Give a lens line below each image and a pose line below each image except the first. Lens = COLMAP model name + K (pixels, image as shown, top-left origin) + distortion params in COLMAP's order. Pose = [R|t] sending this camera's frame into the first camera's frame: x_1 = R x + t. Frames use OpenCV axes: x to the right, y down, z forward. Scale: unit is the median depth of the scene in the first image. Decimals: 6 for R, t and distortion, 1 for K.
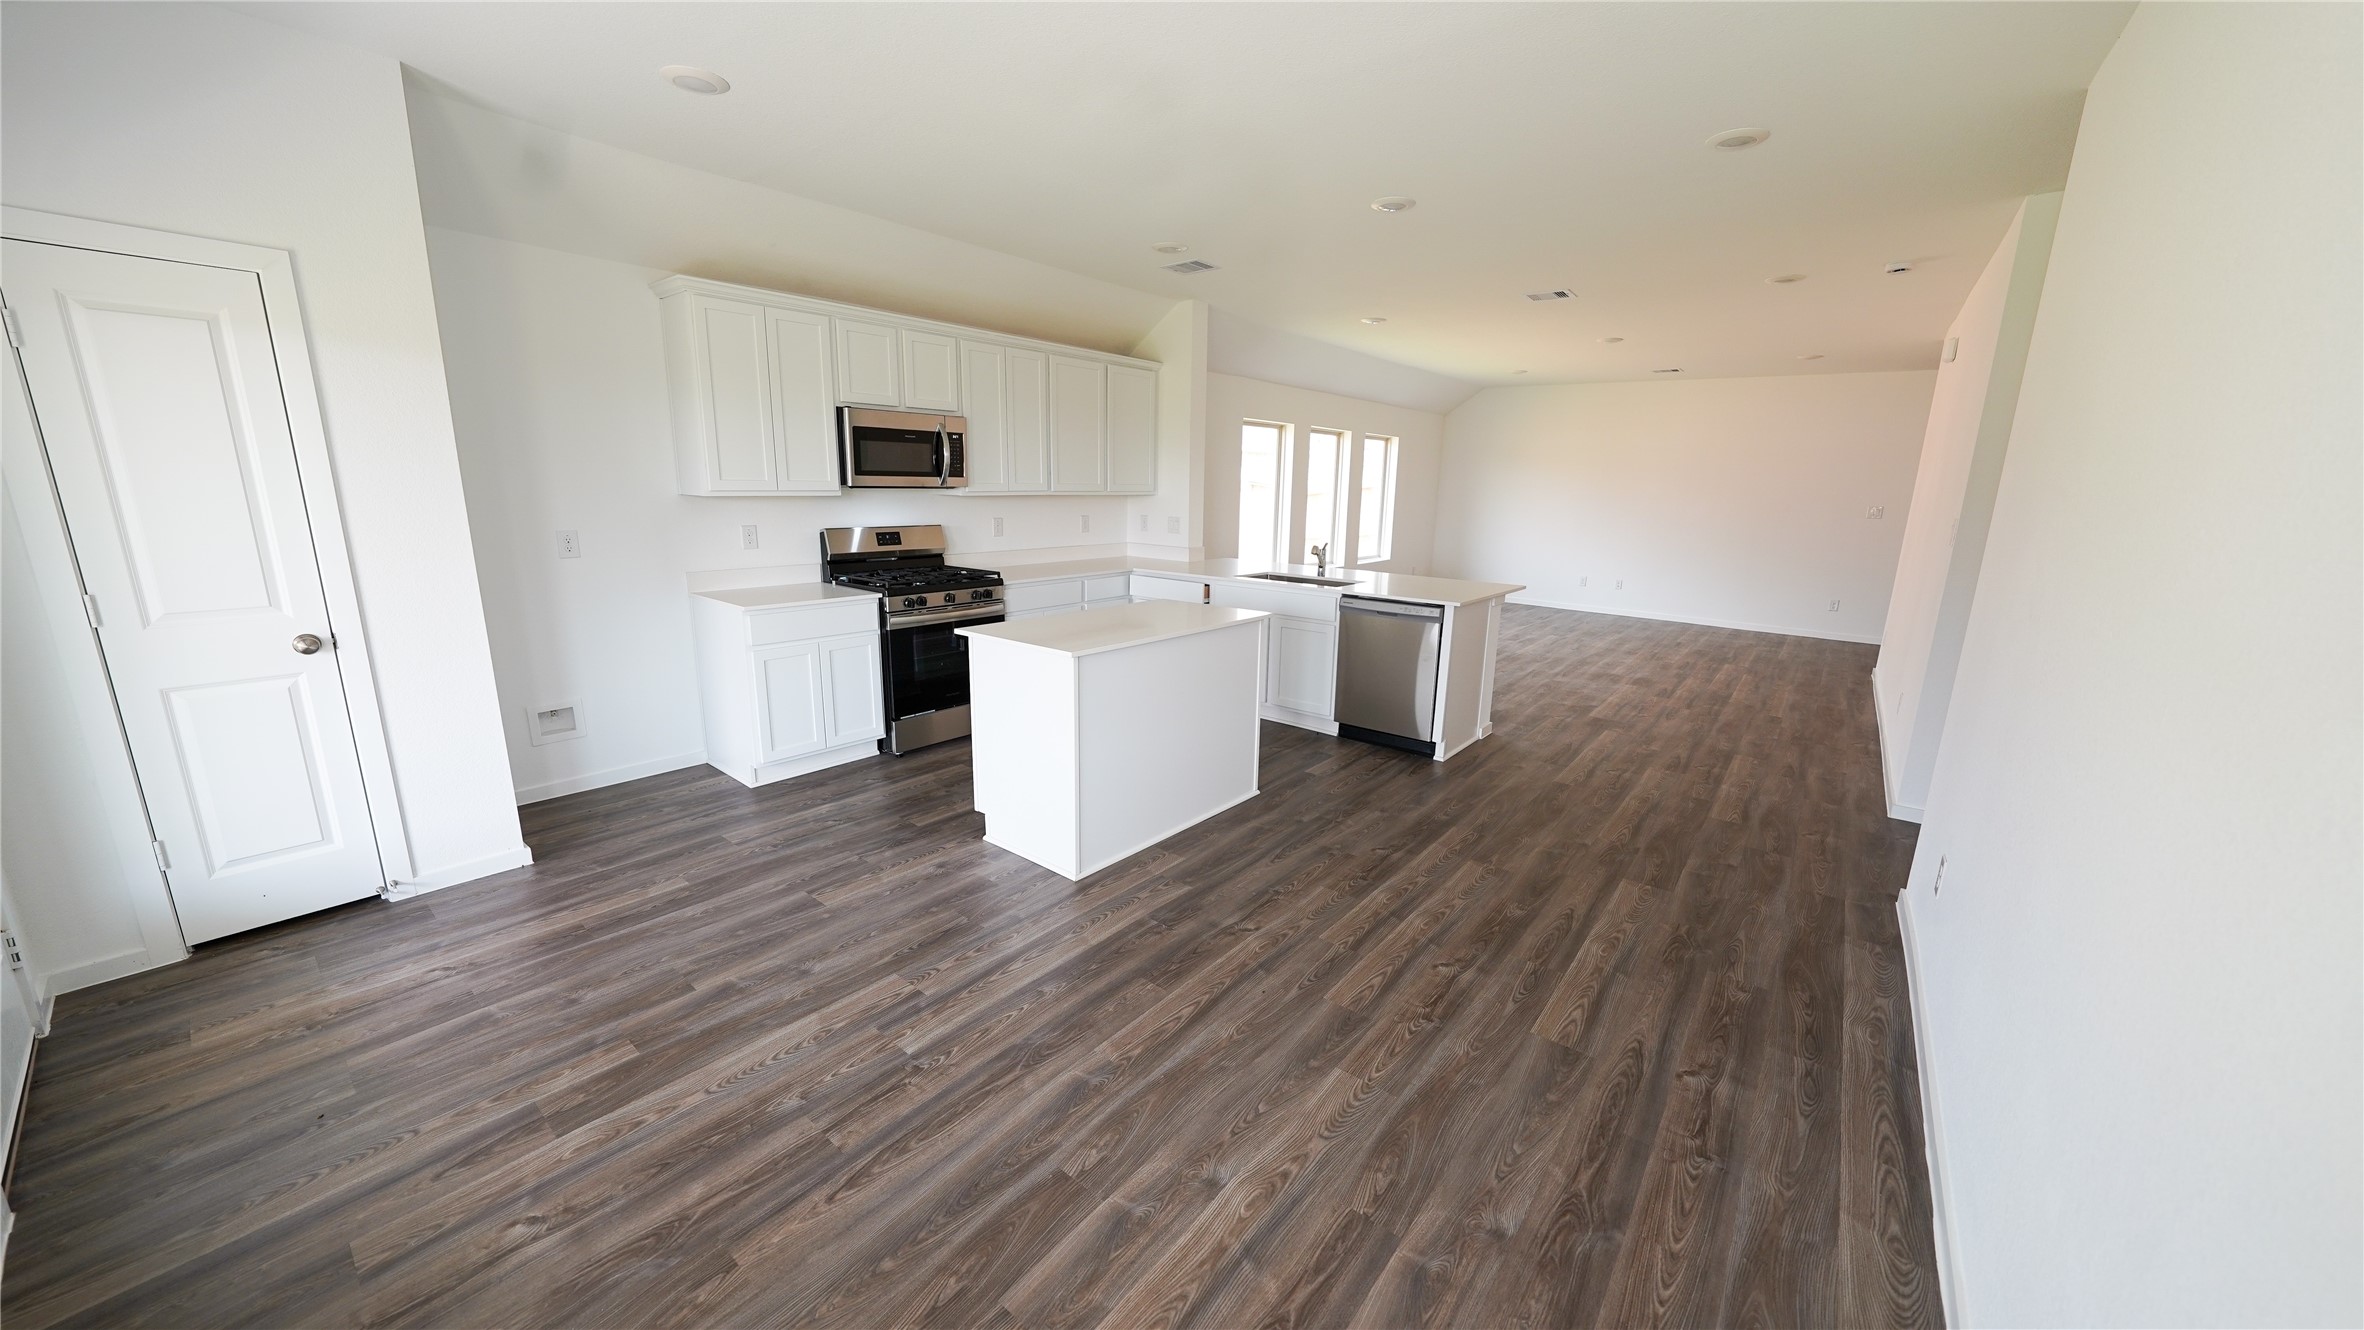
lens RADIAL K [[821.0, 0, 1185.9], [0, 821.0, 659.7], [0, 0, 1]] dist [-0.029637, 0.006408]
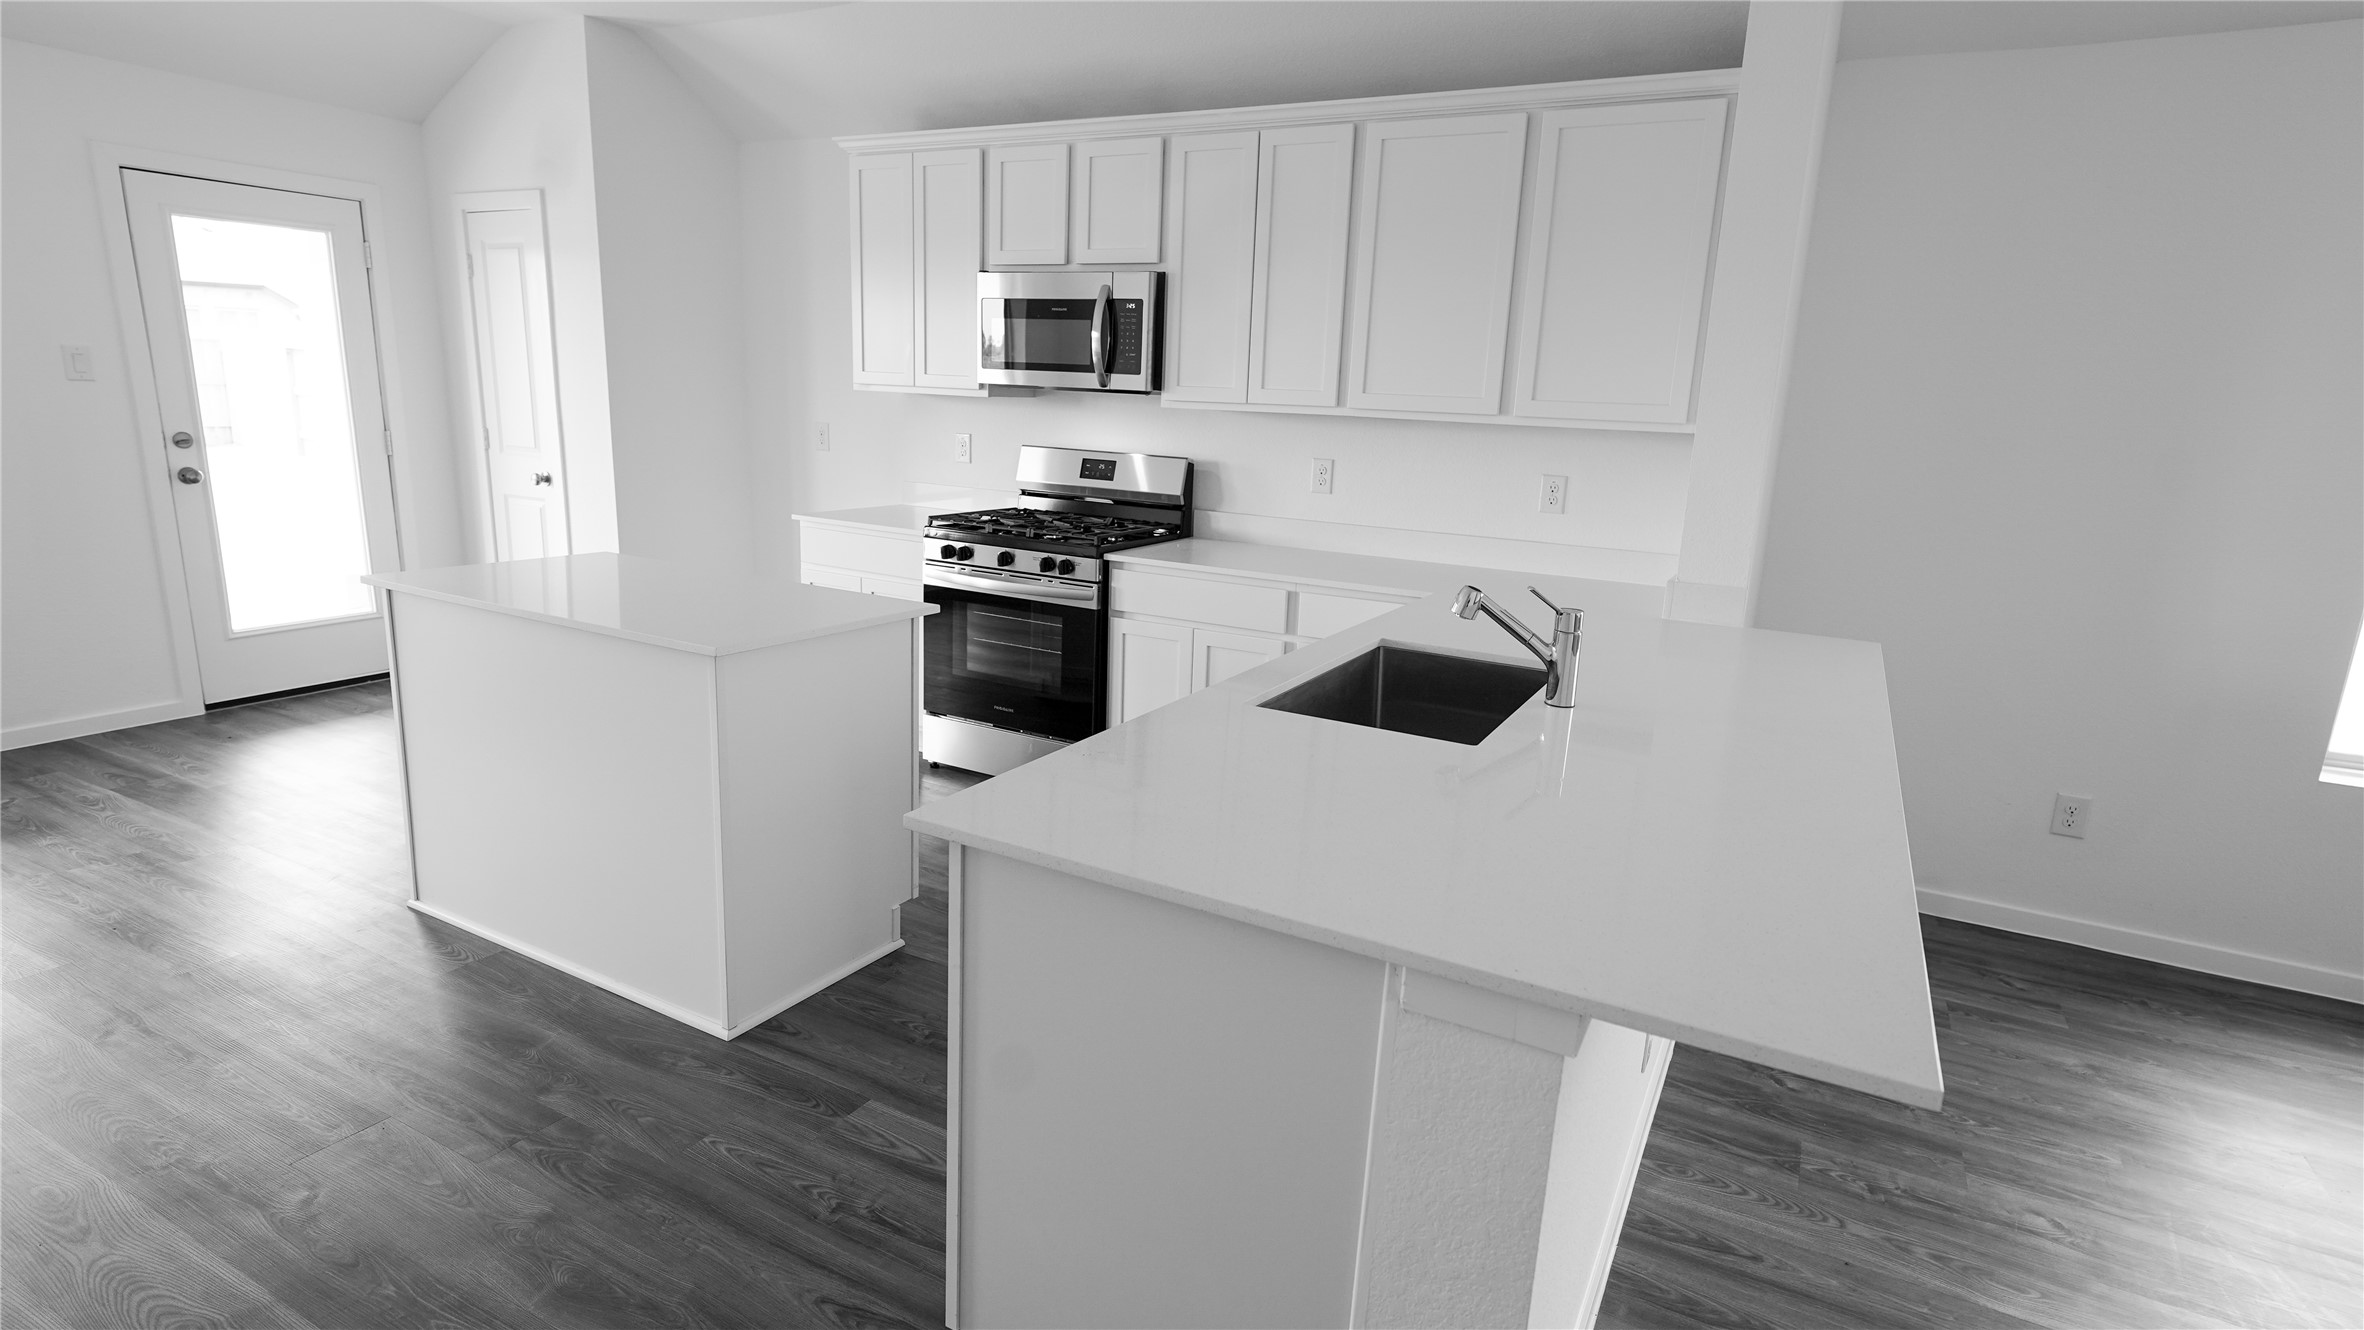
lens RADIAL K [[1202.5, 0, 1182.4], [0, 1202.5, 657.1], [0, 0, 1]] dist [0.002565, 0.005967]
pose [[0.178096, 0.201696, -0.963120, 0.663006], [-0.249386, 0.956064, 0.154103, -0.183801], [0.951887, 0.212744, 0.220571, 0.956021]]
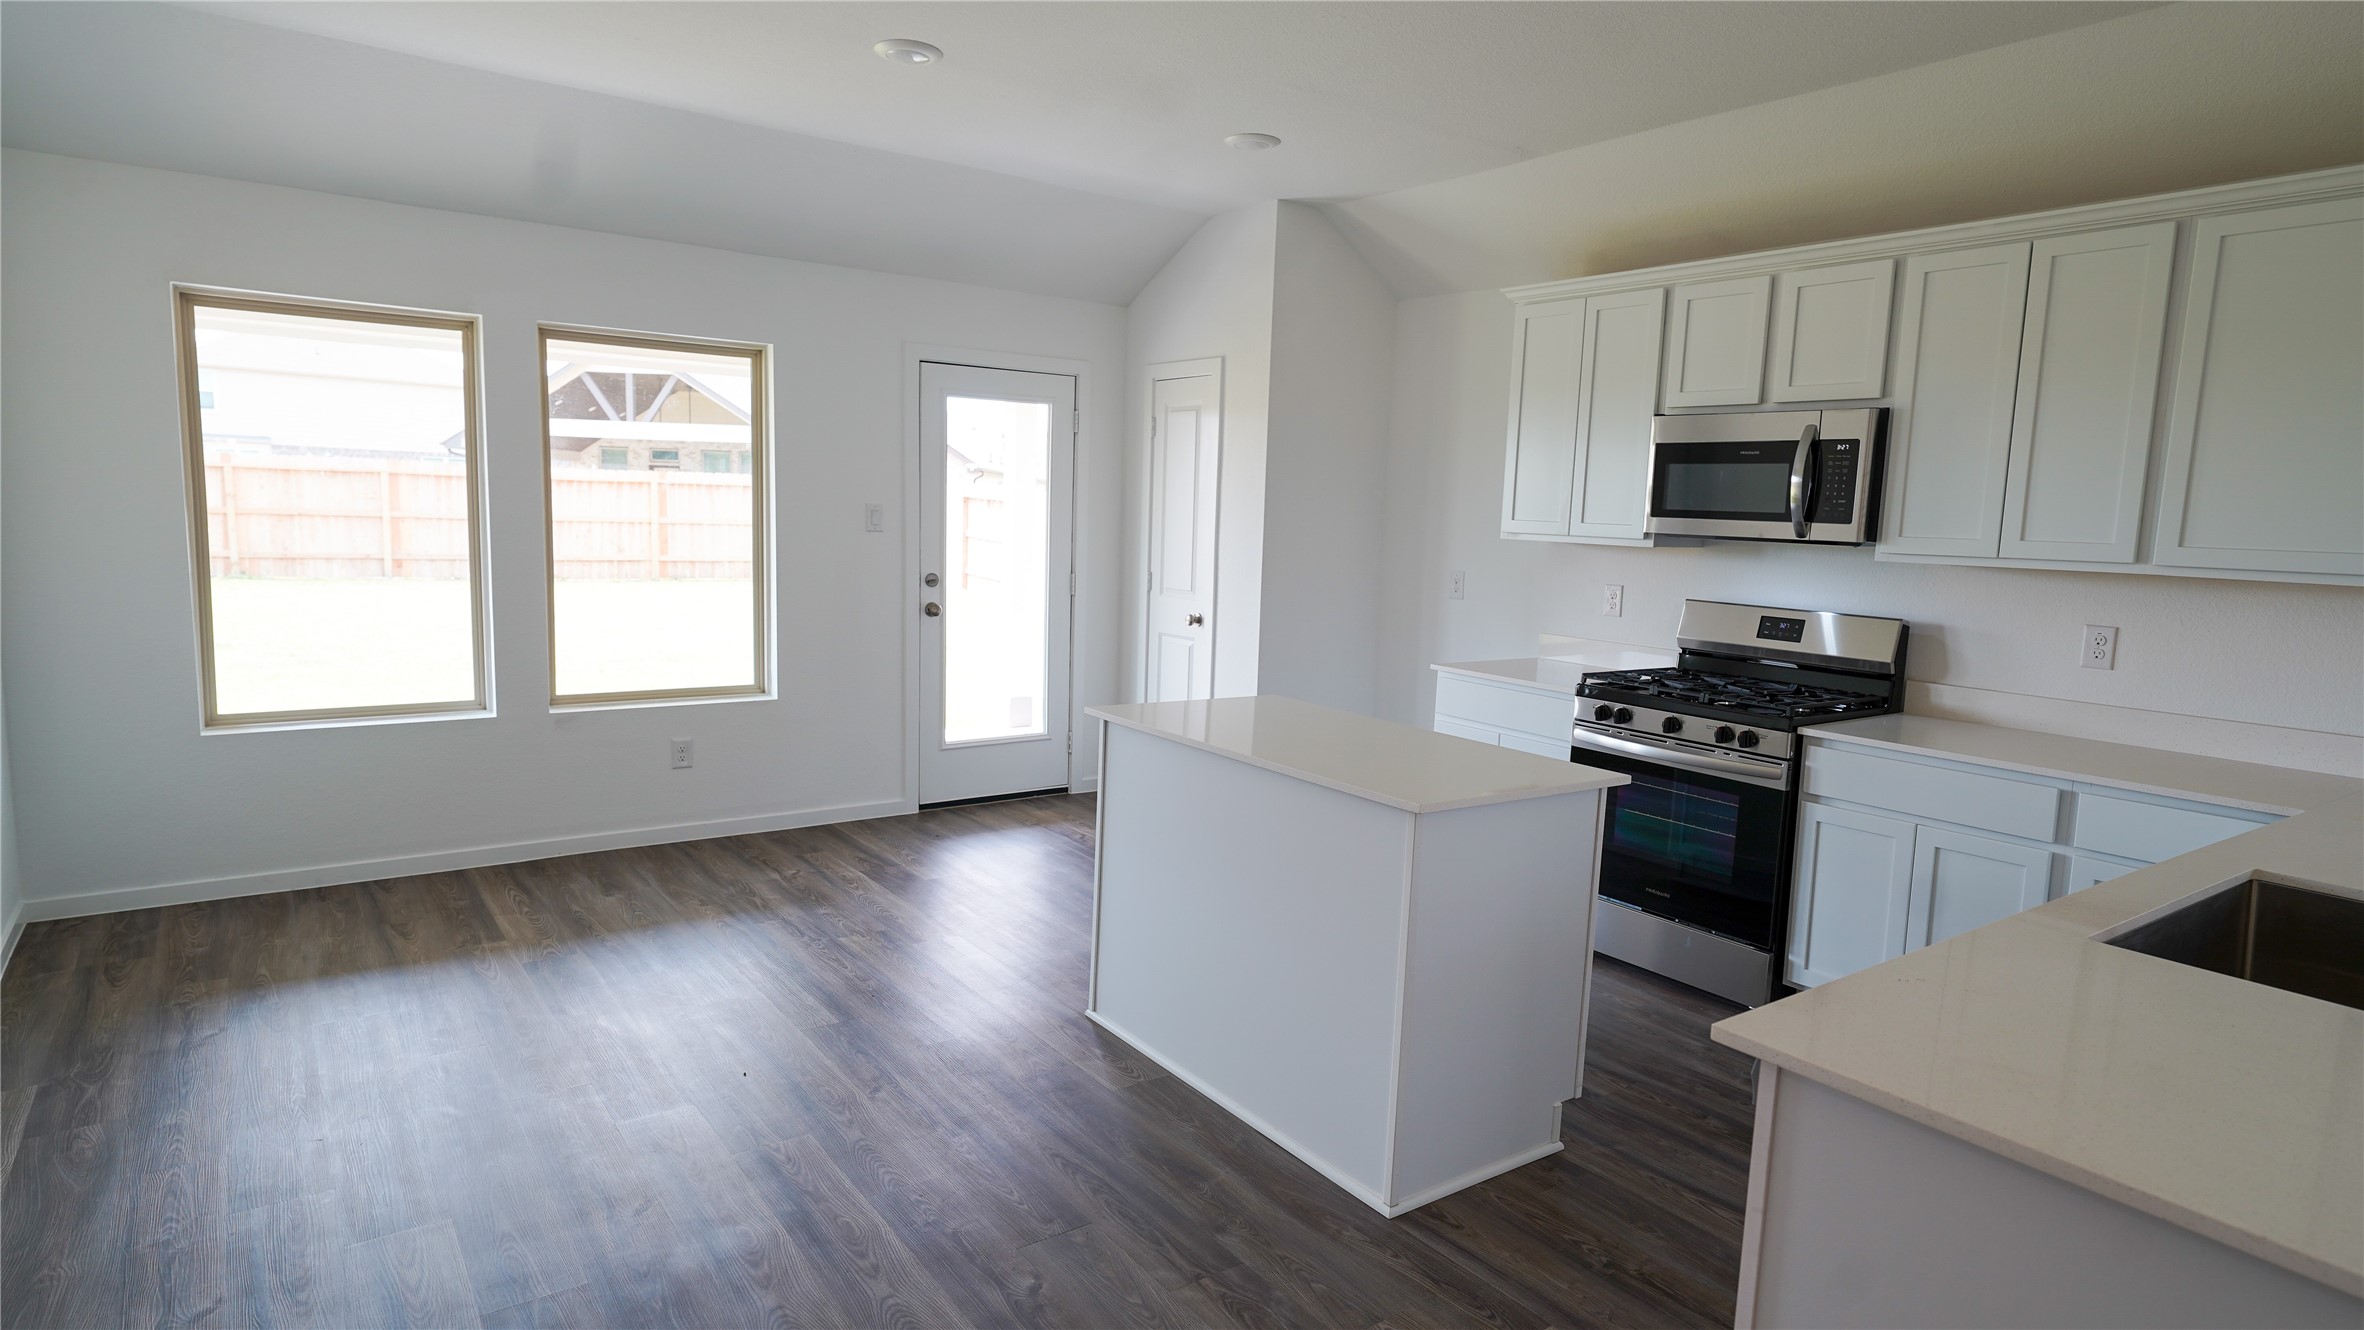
lens RADIAL K [[1283.5, 0, 1188.4], [0, 1283.5, 658.8], [0, 0, 1]] dist [0.012011, 0.002914]
pose [[-0.257327, 0.084823, -0.962594, 0.672271], [-0.249859, 0.956424, 0.151073, -0.173937], [0.933463, 0.279388, -0.224920, 0.887507]]
